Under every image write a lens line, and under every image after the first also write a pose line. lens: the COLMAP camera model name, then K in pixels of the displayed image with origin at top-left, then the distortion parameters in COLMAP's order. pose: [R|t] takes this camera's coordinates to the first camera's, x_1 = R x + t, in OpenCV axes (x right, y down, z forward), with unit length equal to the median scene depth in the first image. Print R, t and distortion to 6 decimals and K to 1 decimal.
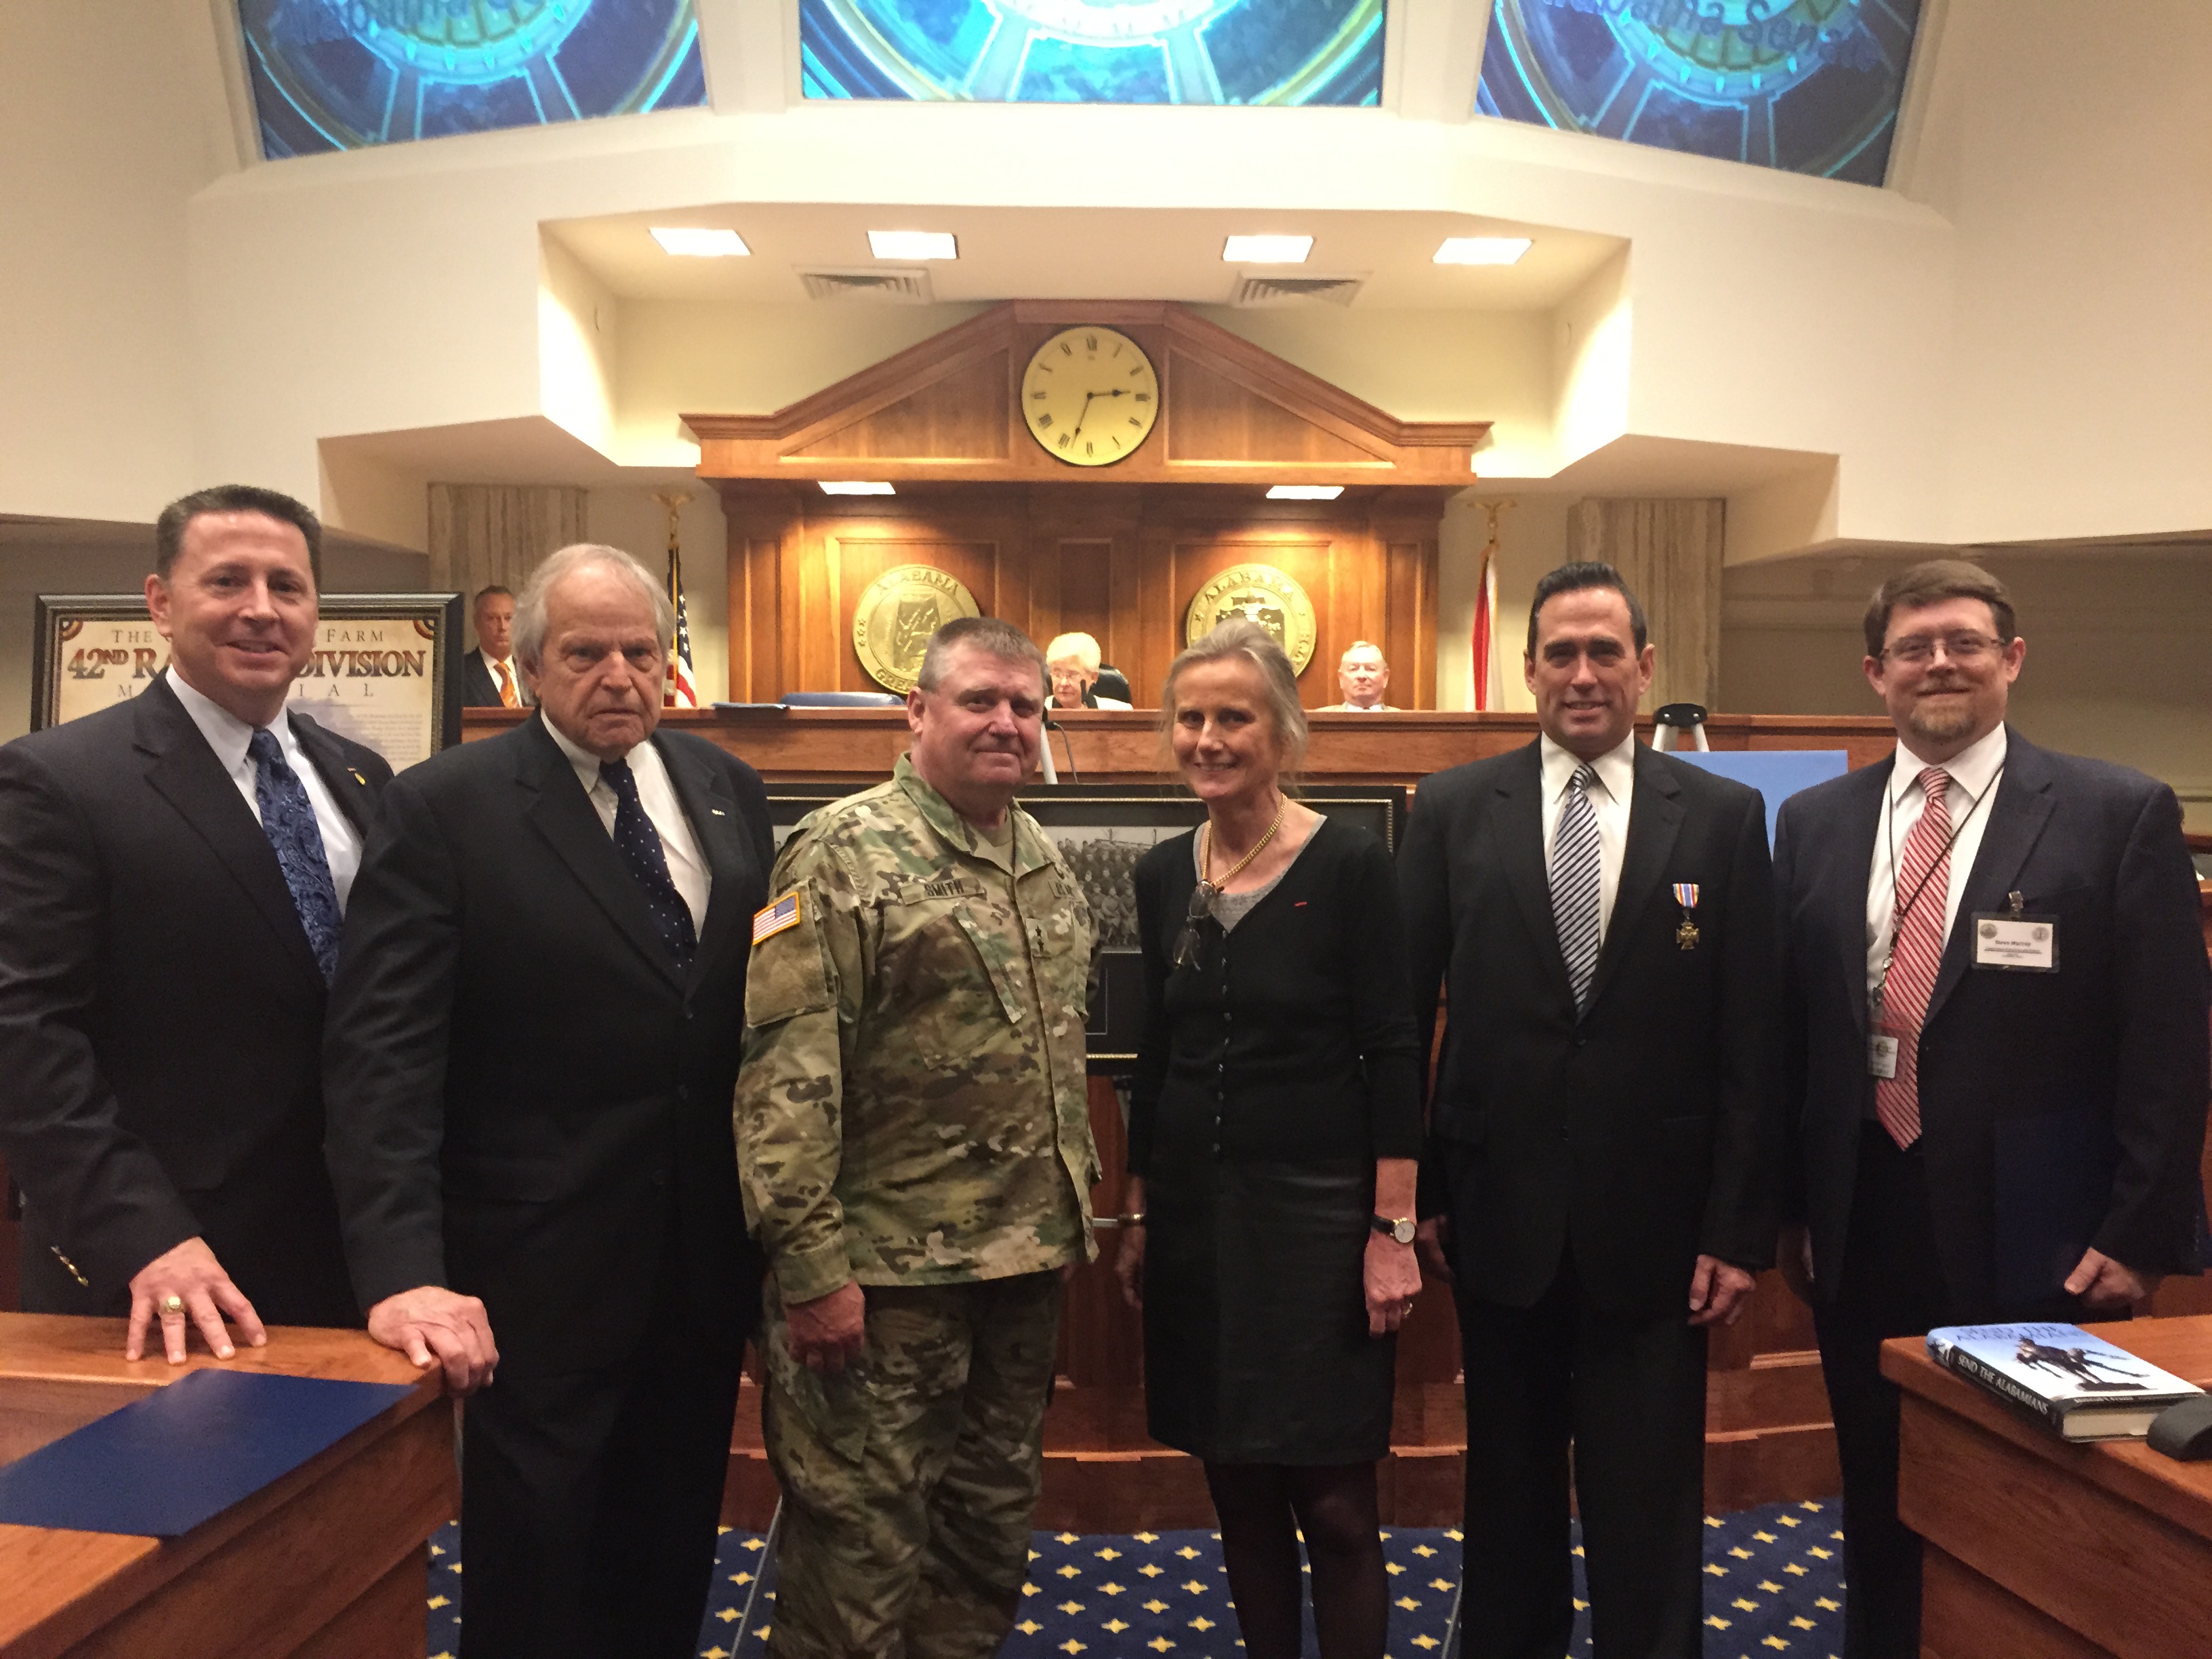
lens RADIAL K [[1824.9, 0, 1095.1], [0, 1824.9, 834.6], [0, 0, 1]] dist [0.030986, -0.063347]
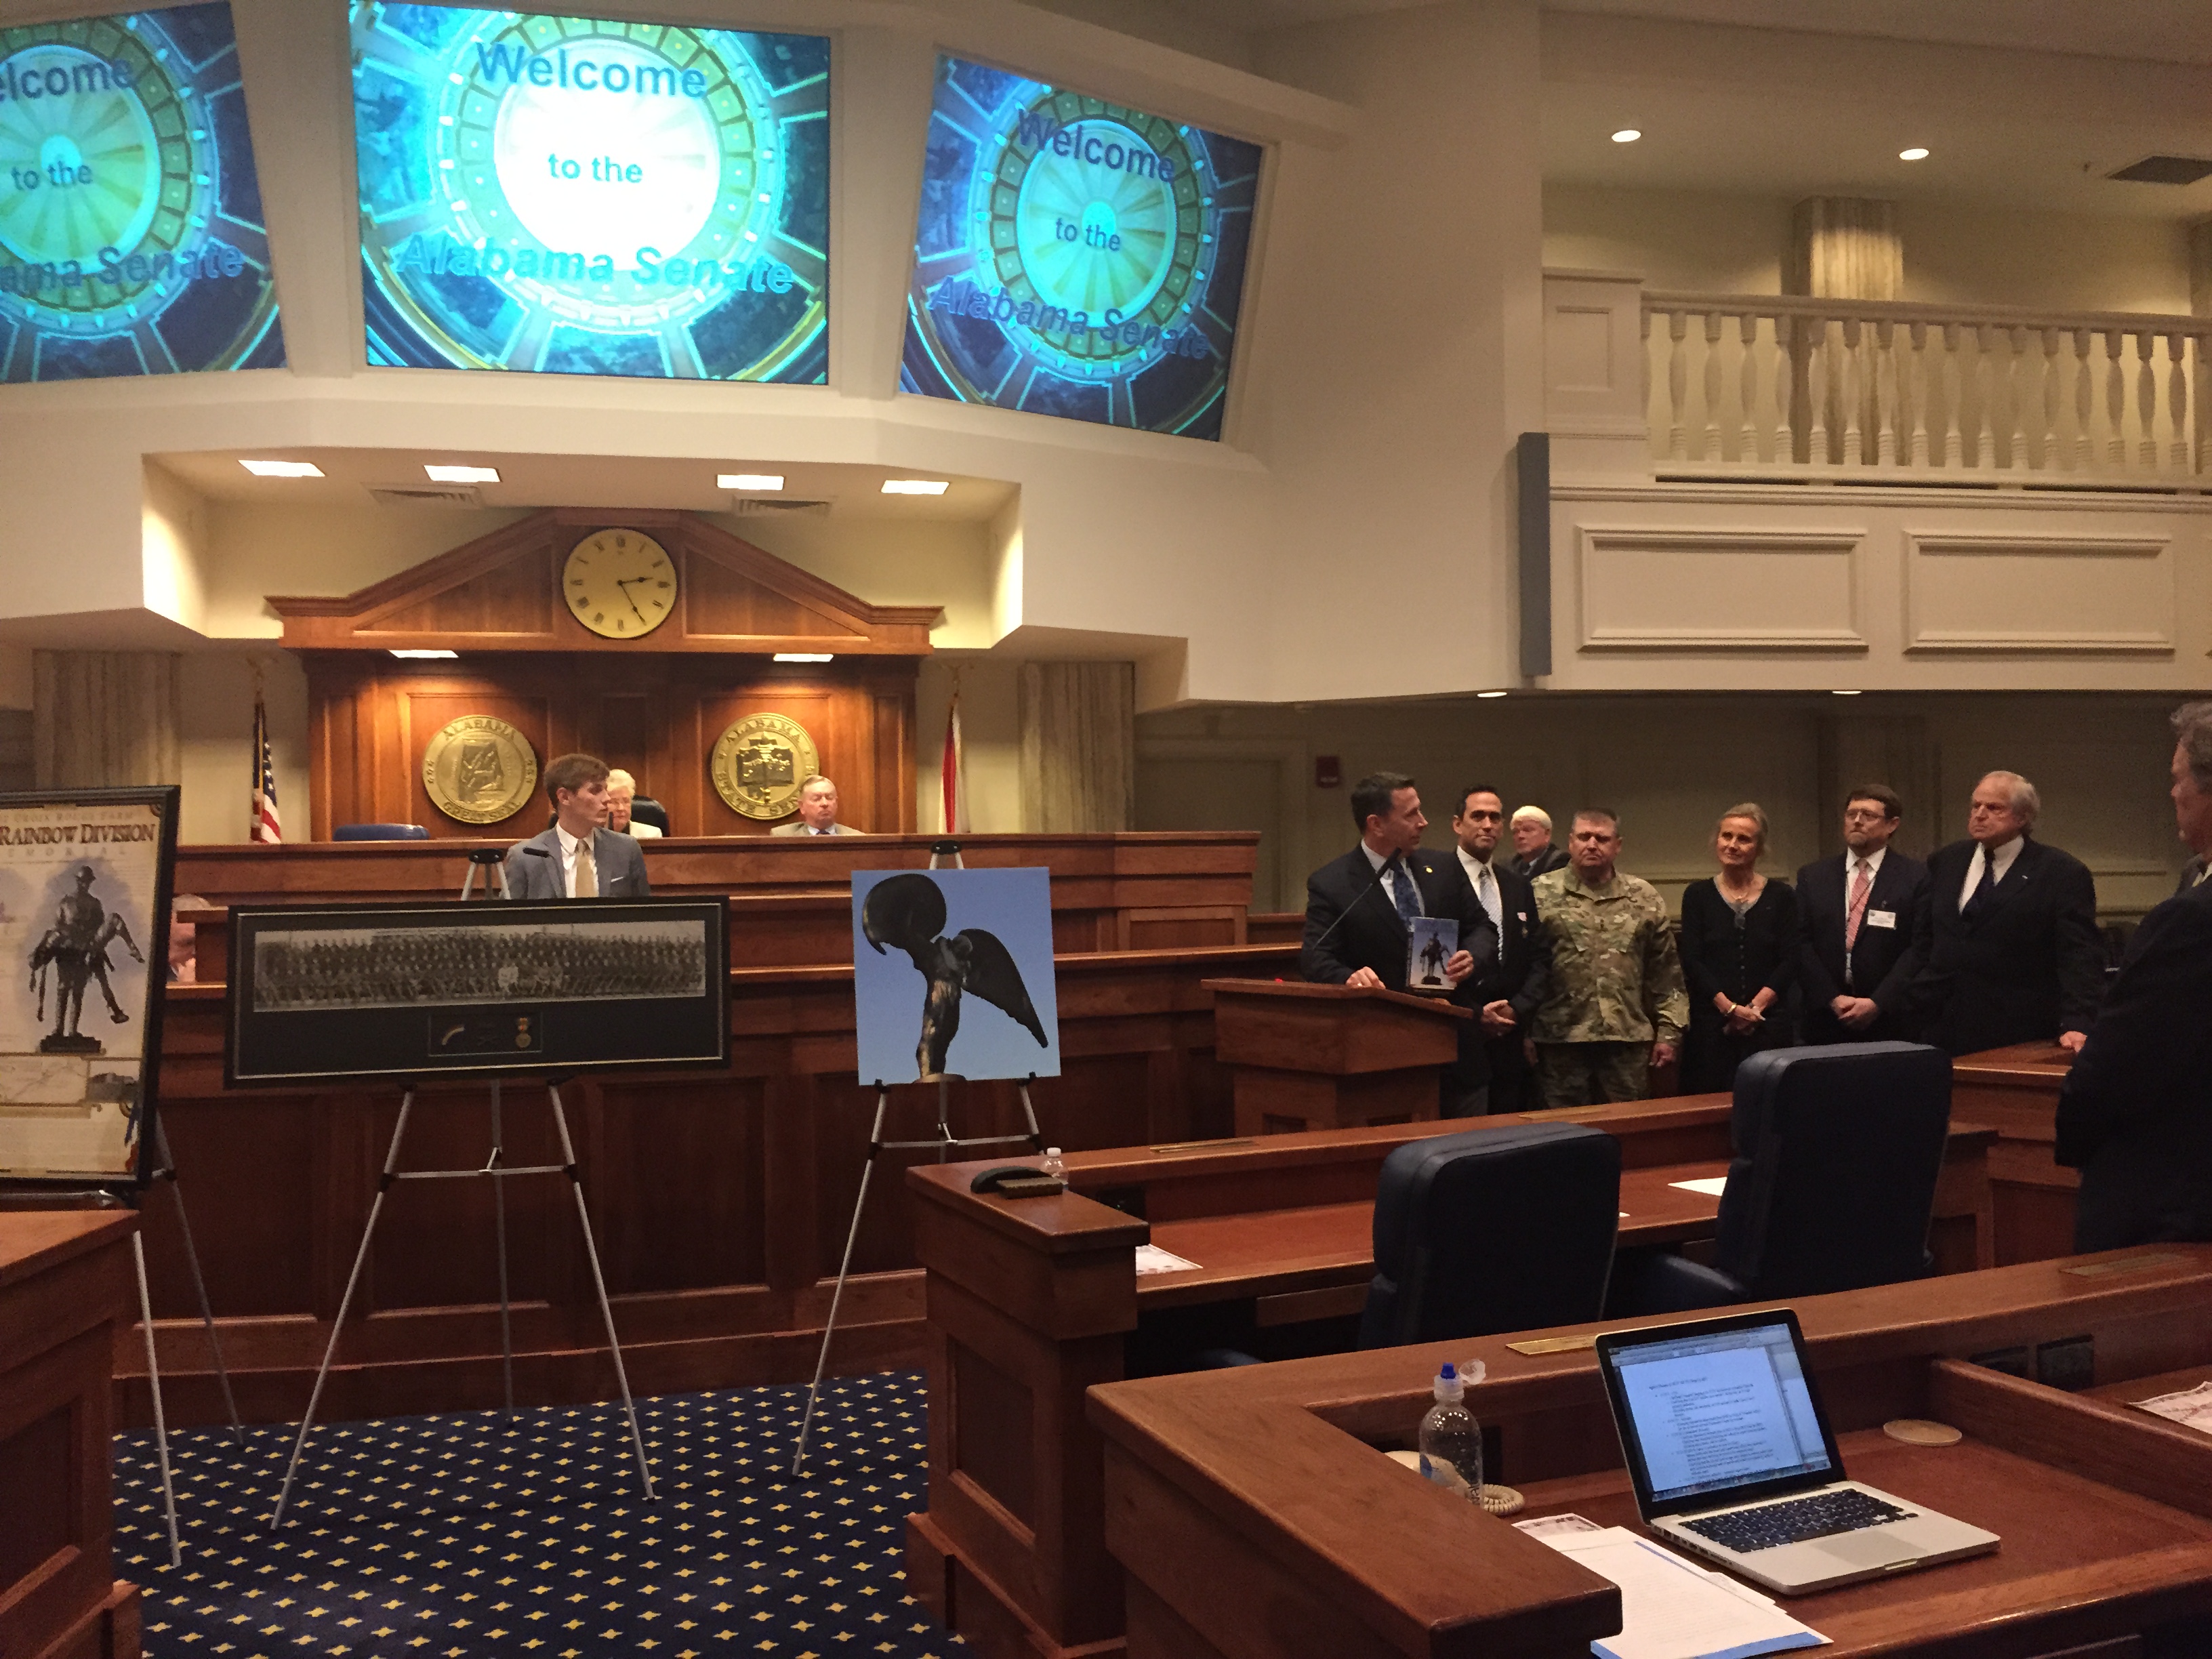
lens RADIAL K [[1824.9, 0, 1125.3], [0, 1824.9, 816.9], [0, 0, 1]] dist [0.030986, -0.063347]
pose [[0.977227, -0.016798, 0.211533, 0.073055], [0.030515, 0.997625, -0.061750, 0.007053], [-0.209993, 0.066799, 0.975418, -0.302360]]
